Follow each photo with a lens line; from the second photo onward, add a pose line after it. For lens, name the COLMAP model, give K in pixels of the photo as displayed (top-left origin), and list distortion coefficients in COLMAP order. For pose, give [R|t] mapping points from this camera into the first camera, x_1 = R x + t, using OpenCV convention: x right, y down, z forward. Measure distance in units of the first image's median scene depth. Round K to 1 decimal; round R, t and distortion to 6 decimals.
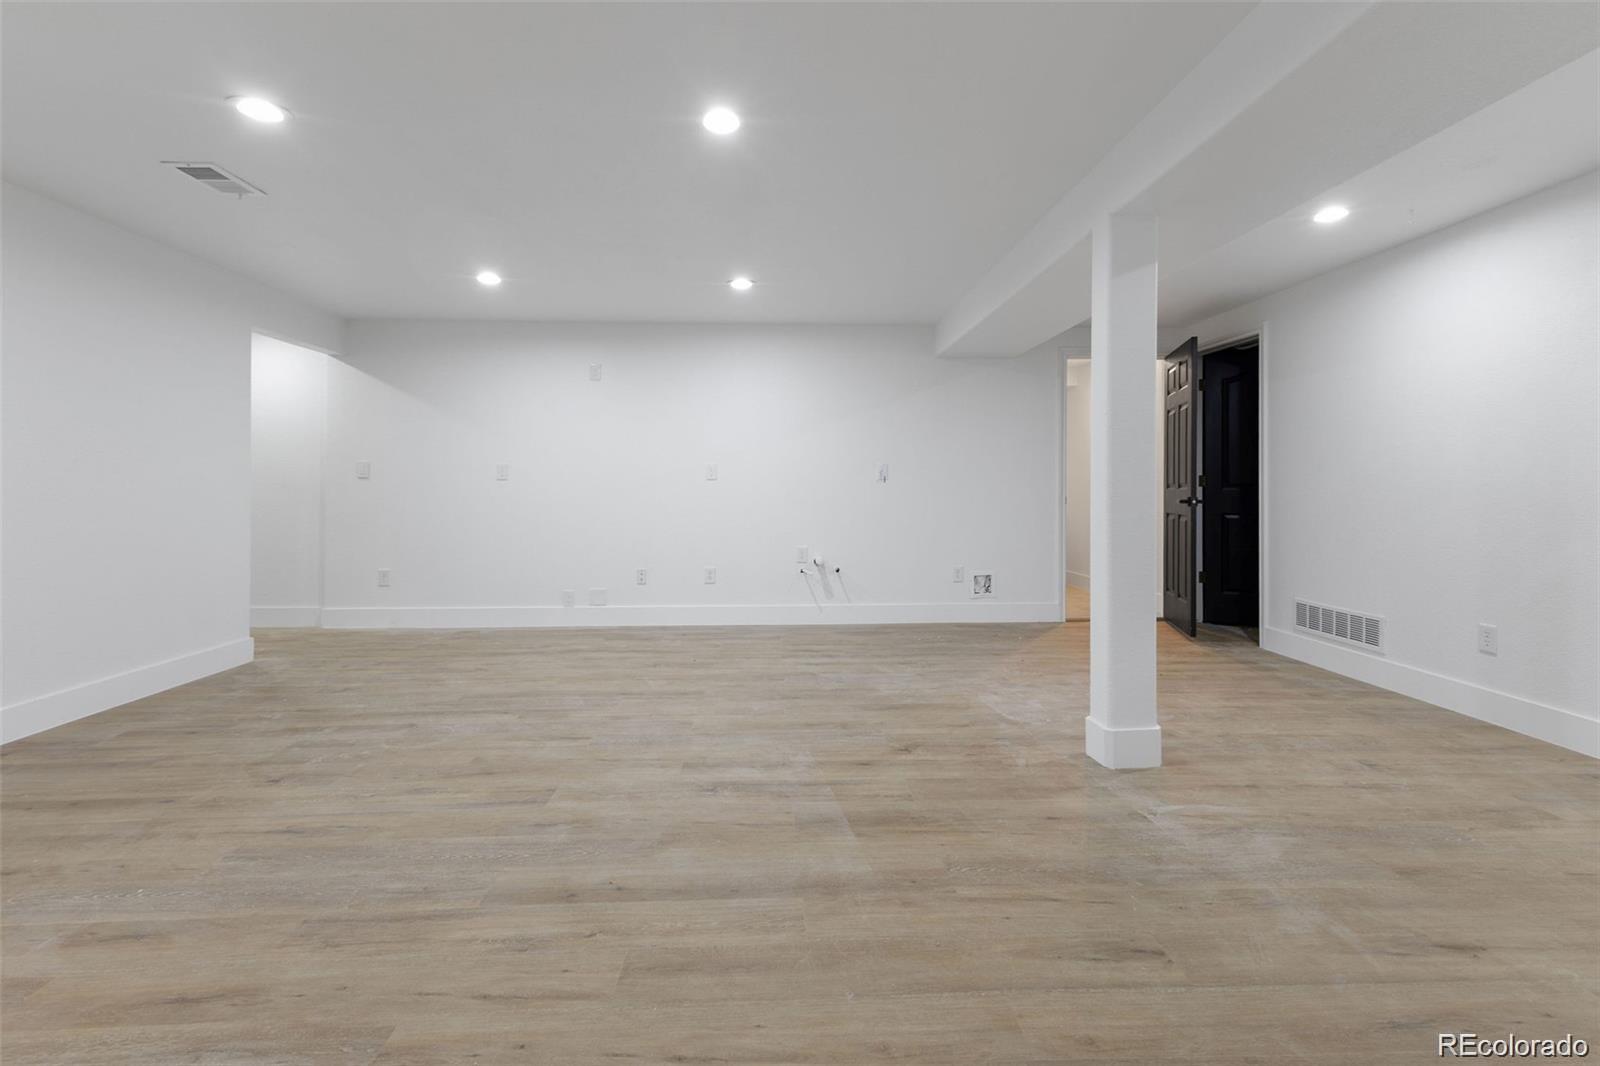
lens RADIAL K [[729.7, 0, 803.1], [0, 729.7, 487.4], [0, 0, 1]] dist [0.015790, -0.001547]
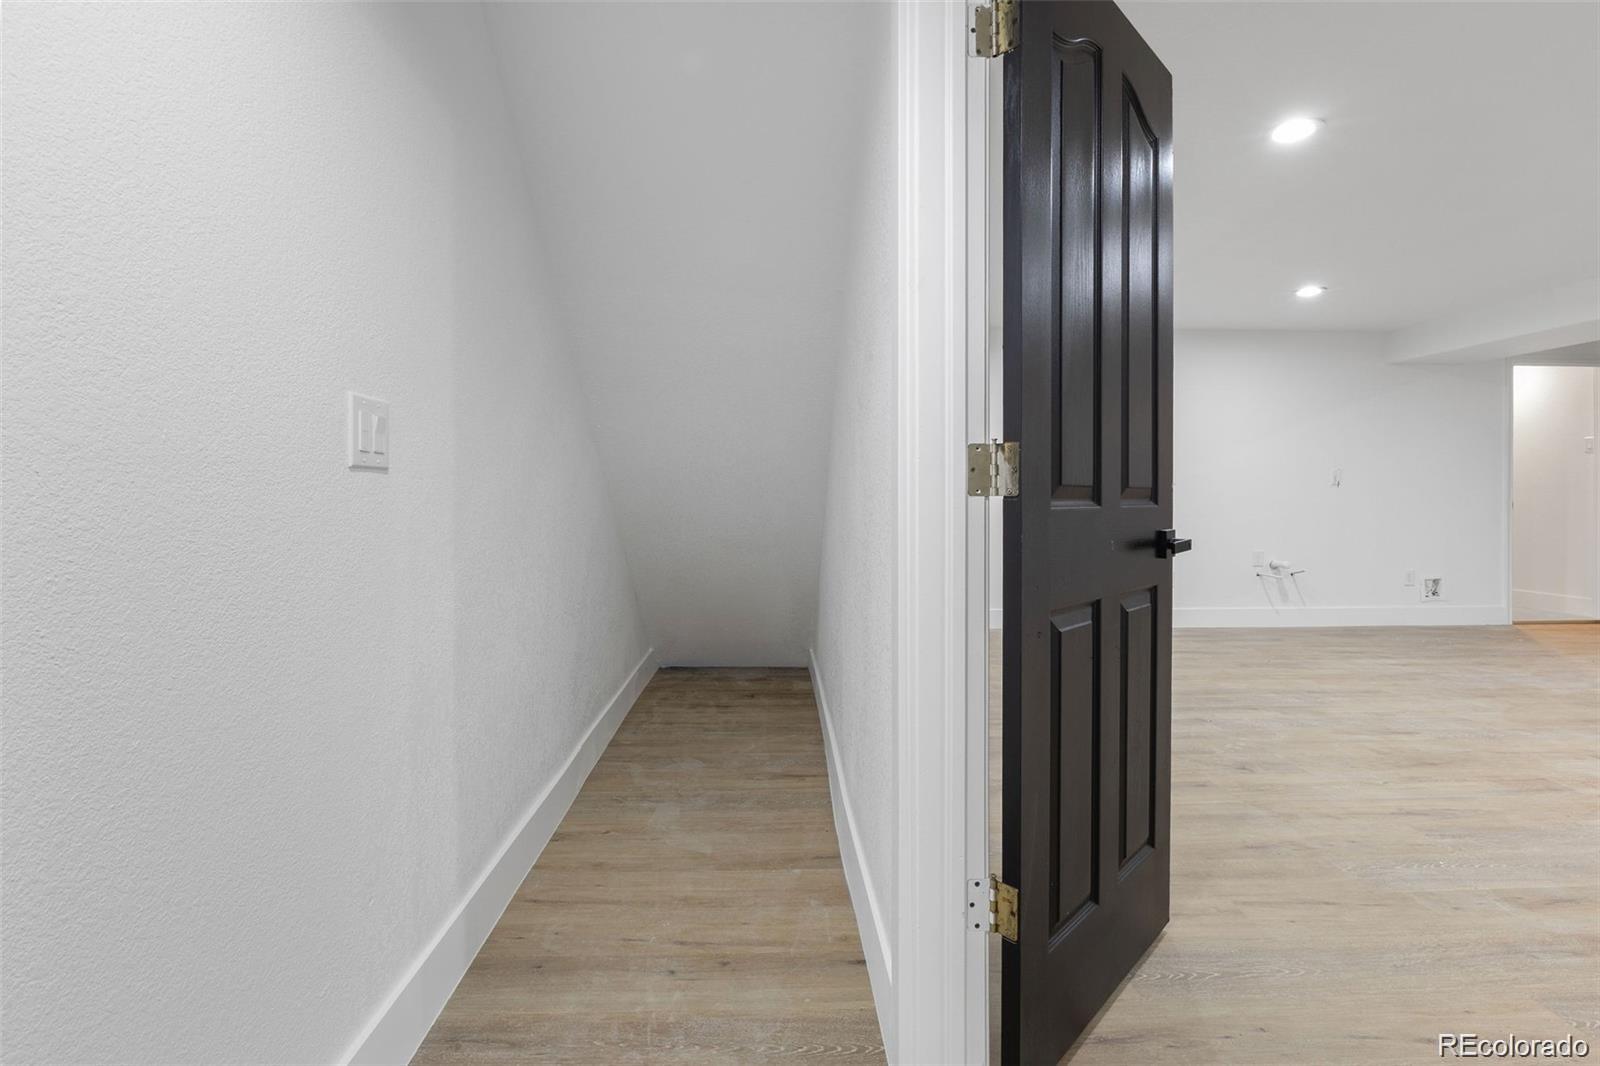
lens RADIAL K [[739.6, 0, 796.6], [0, 739.6, 483.4], [0, 0, 1]] dist [-0.001826, -0.000971]
pose [[0.999959, 0.003052, -0.008553, -1.031529], [-0.003133, 0.999951, -0.009409, -0.000007], [0.008524, 0.009435, 0.999919, -0.054910]]
